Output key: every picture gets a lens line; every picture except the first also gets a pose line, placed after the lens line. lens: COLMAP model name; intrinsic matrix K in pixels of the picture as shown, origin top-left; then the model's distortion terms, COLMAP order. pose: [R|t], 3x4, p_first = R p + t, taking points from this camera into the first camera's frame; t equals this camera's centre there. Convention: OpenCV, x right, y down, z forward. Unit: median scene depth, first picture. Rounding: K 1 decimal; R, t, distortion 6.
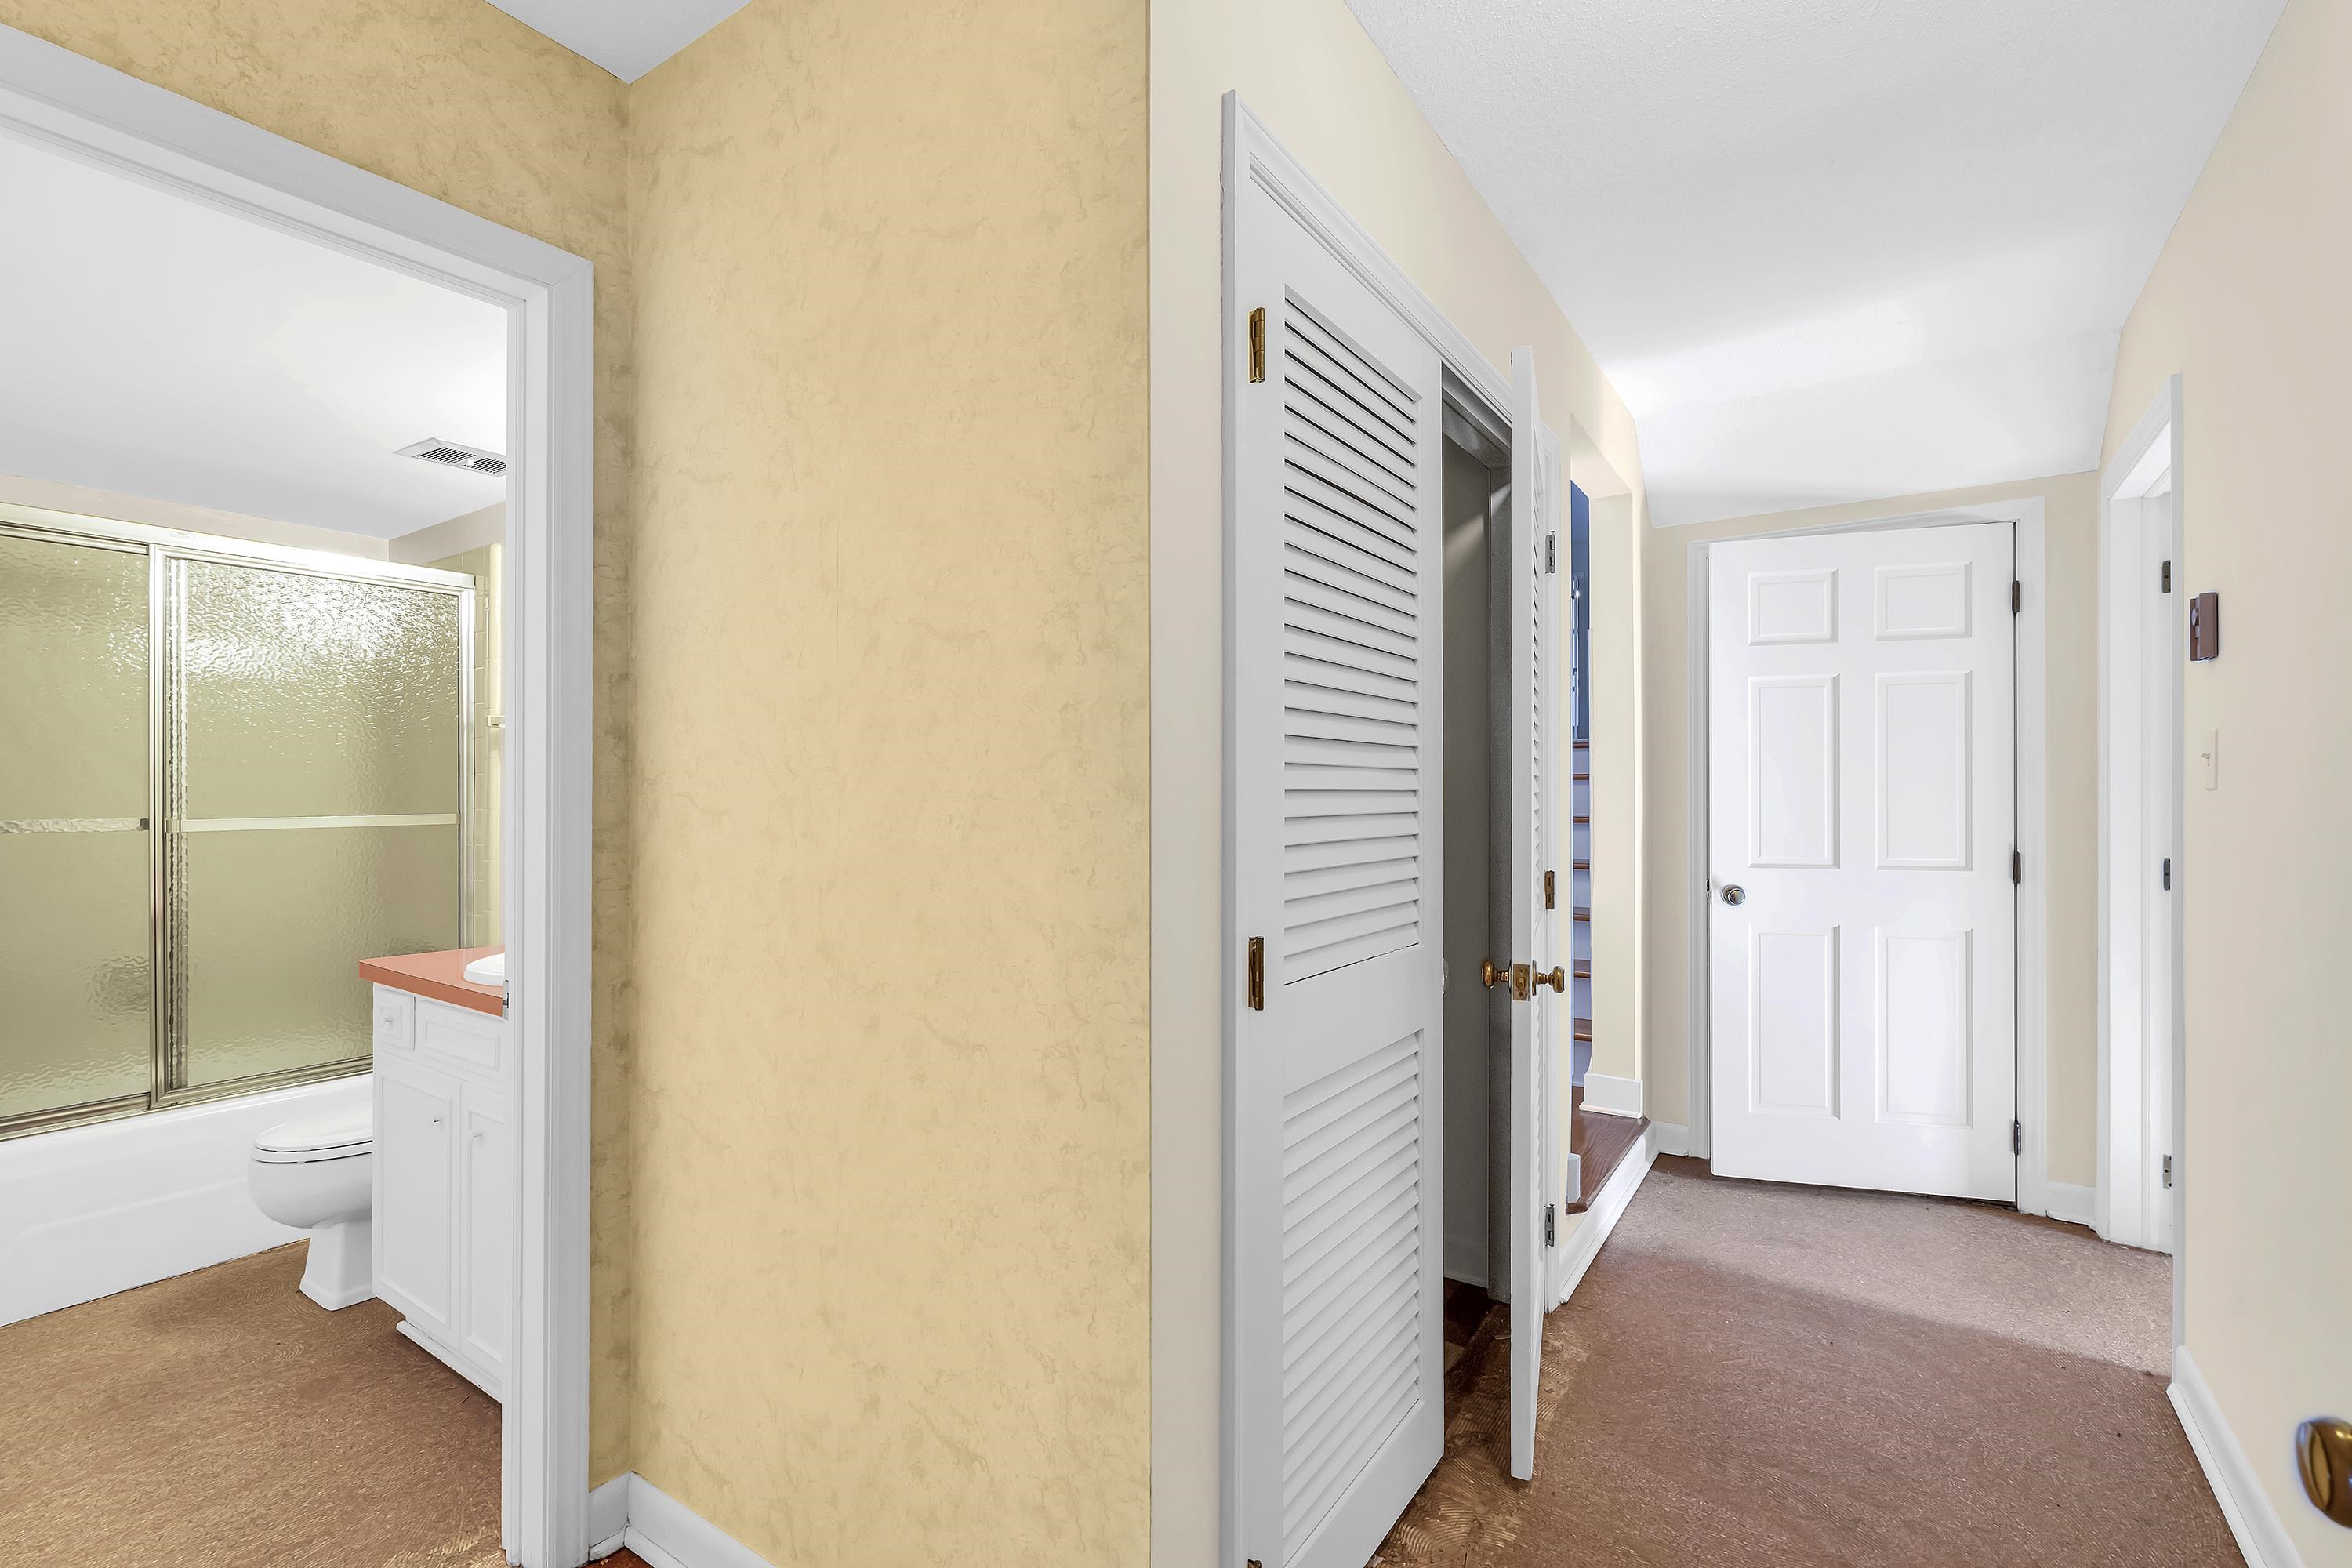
lens RADIAL K [[1080.7, 0, 1161.9], [0, 1080.7, 783.5], [0, 0, 1]] dist [-0.008814, 0.000499]
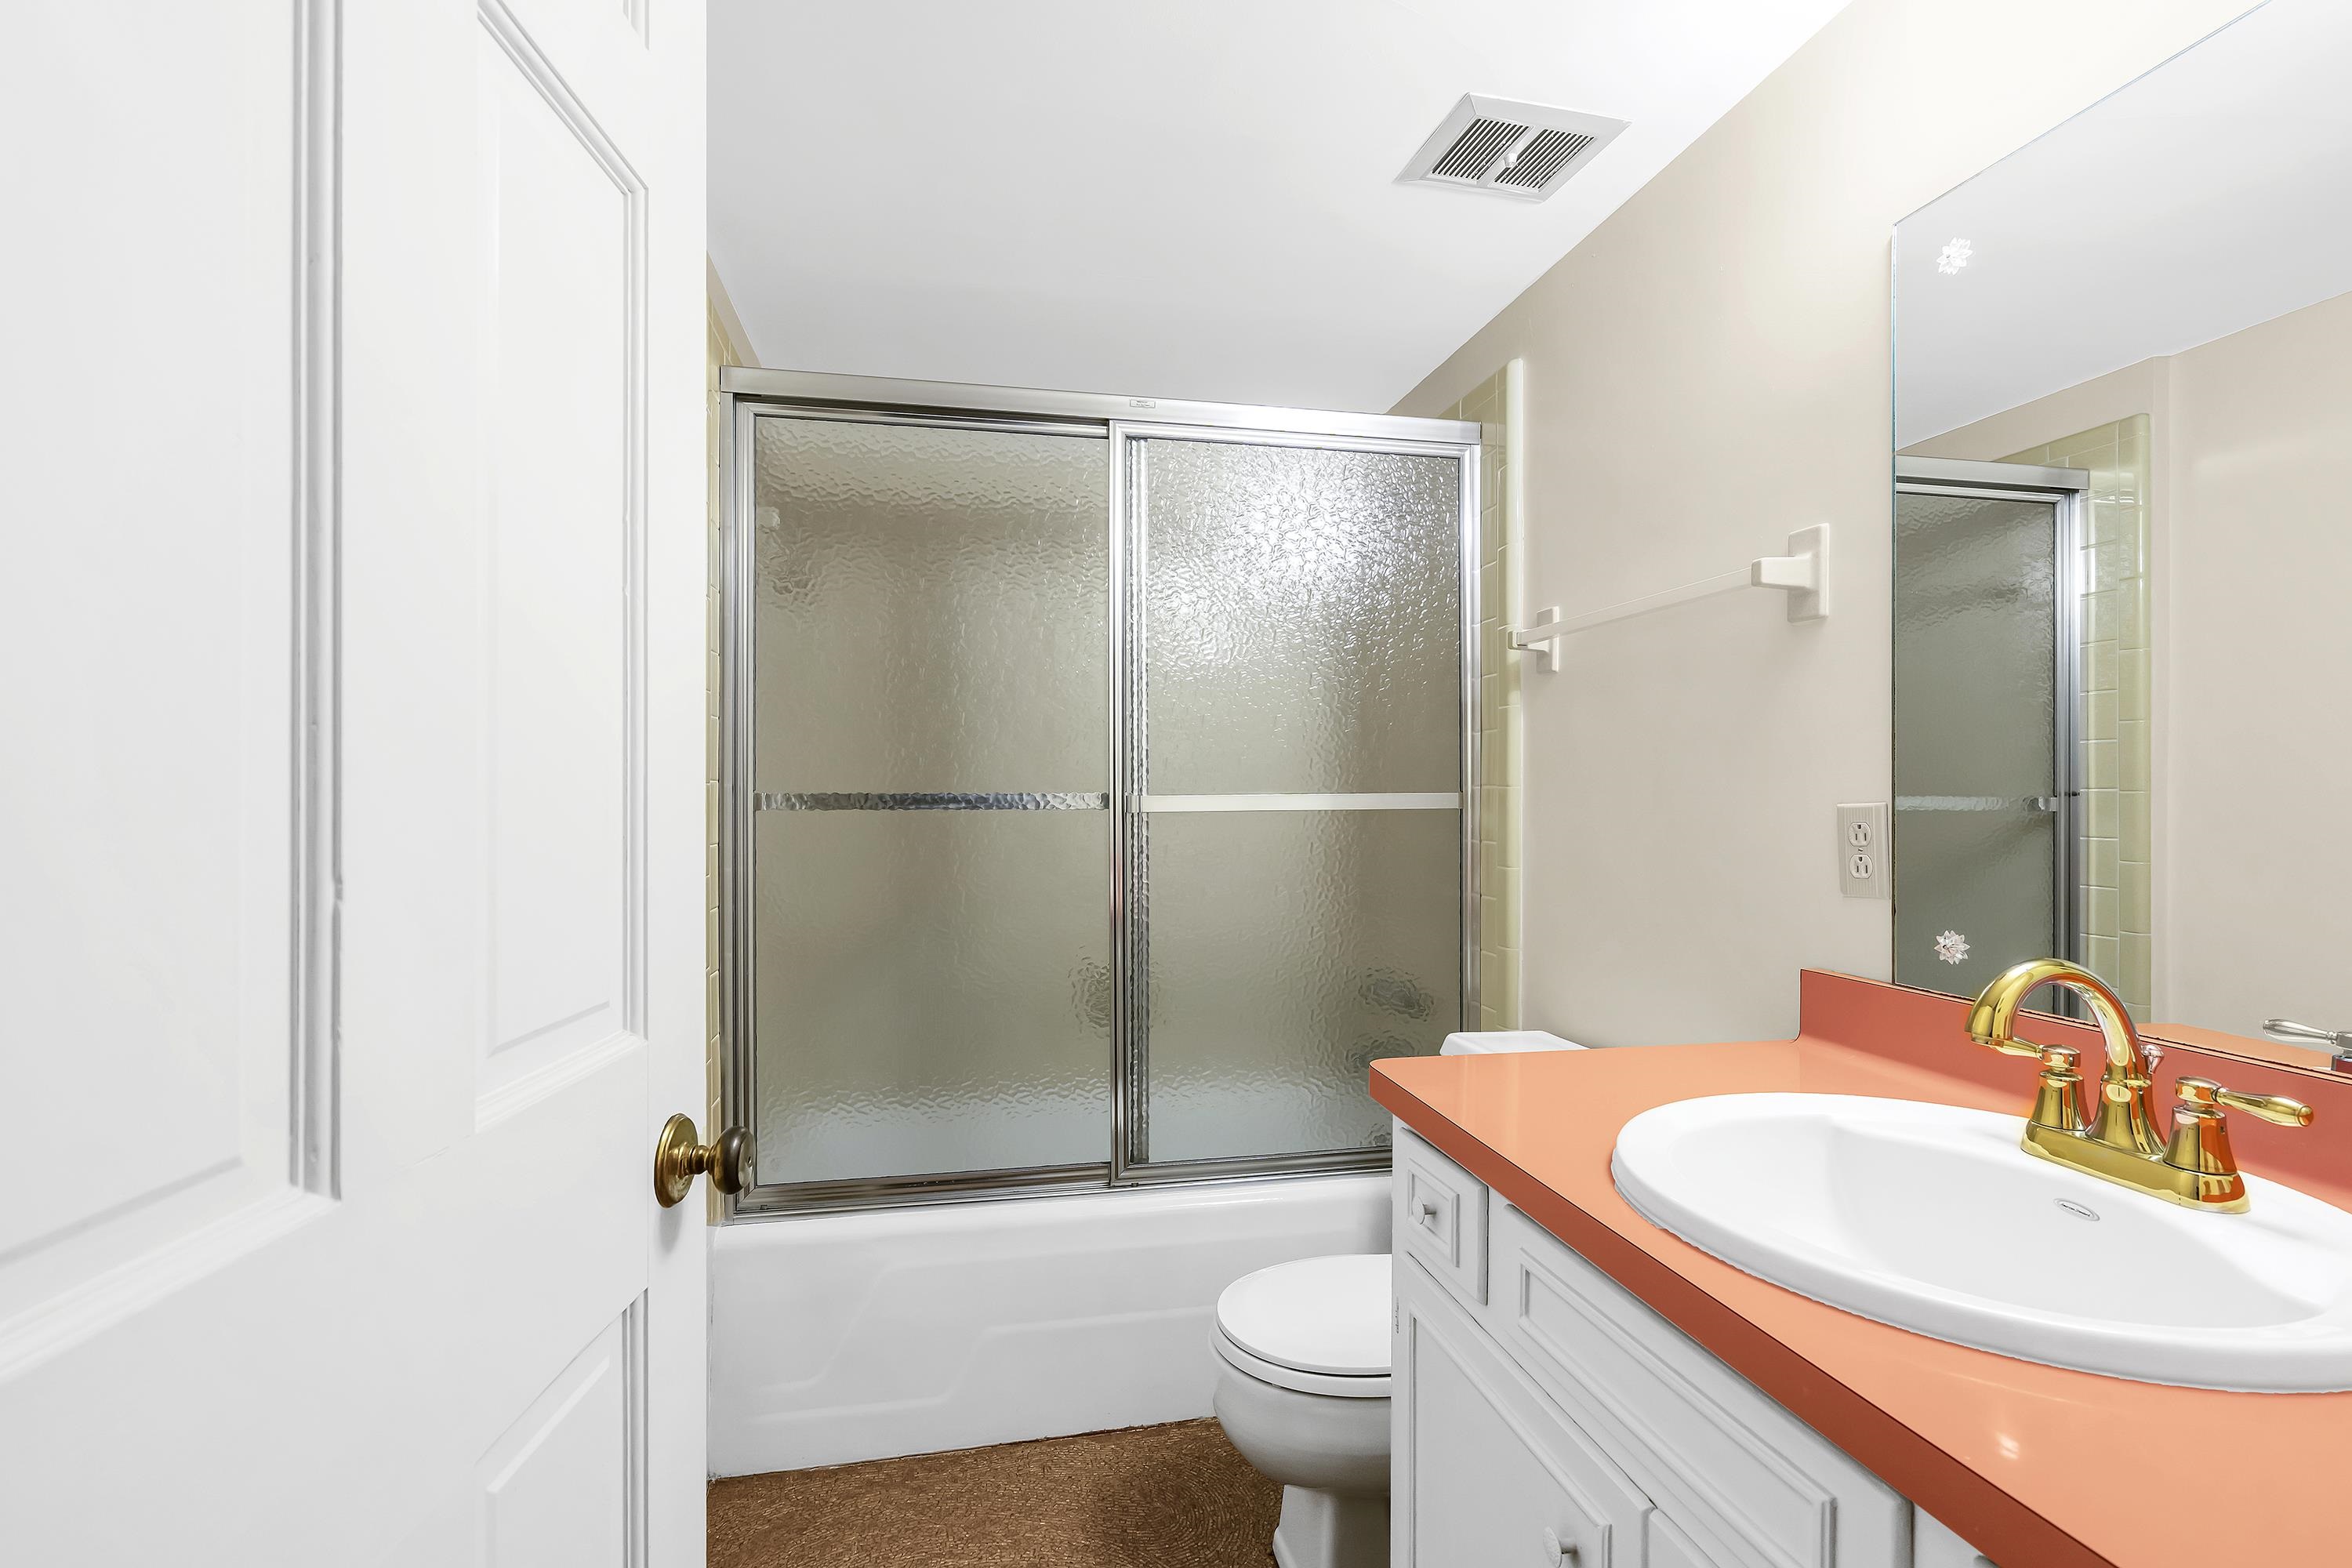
lens RADIAL K [[1080.7, 0, 1180.0], [0, 1080.7, 788.7], [0, 0, 1]] dist [-0.008814, 0.000499]
pose [[0.769458, -0.001097, -0.638697, -0.385820], [-0.000033, 0.999998, -0.001757, 0.028268], [0.638697, 0.001373, 0.769457, 0.409778]]
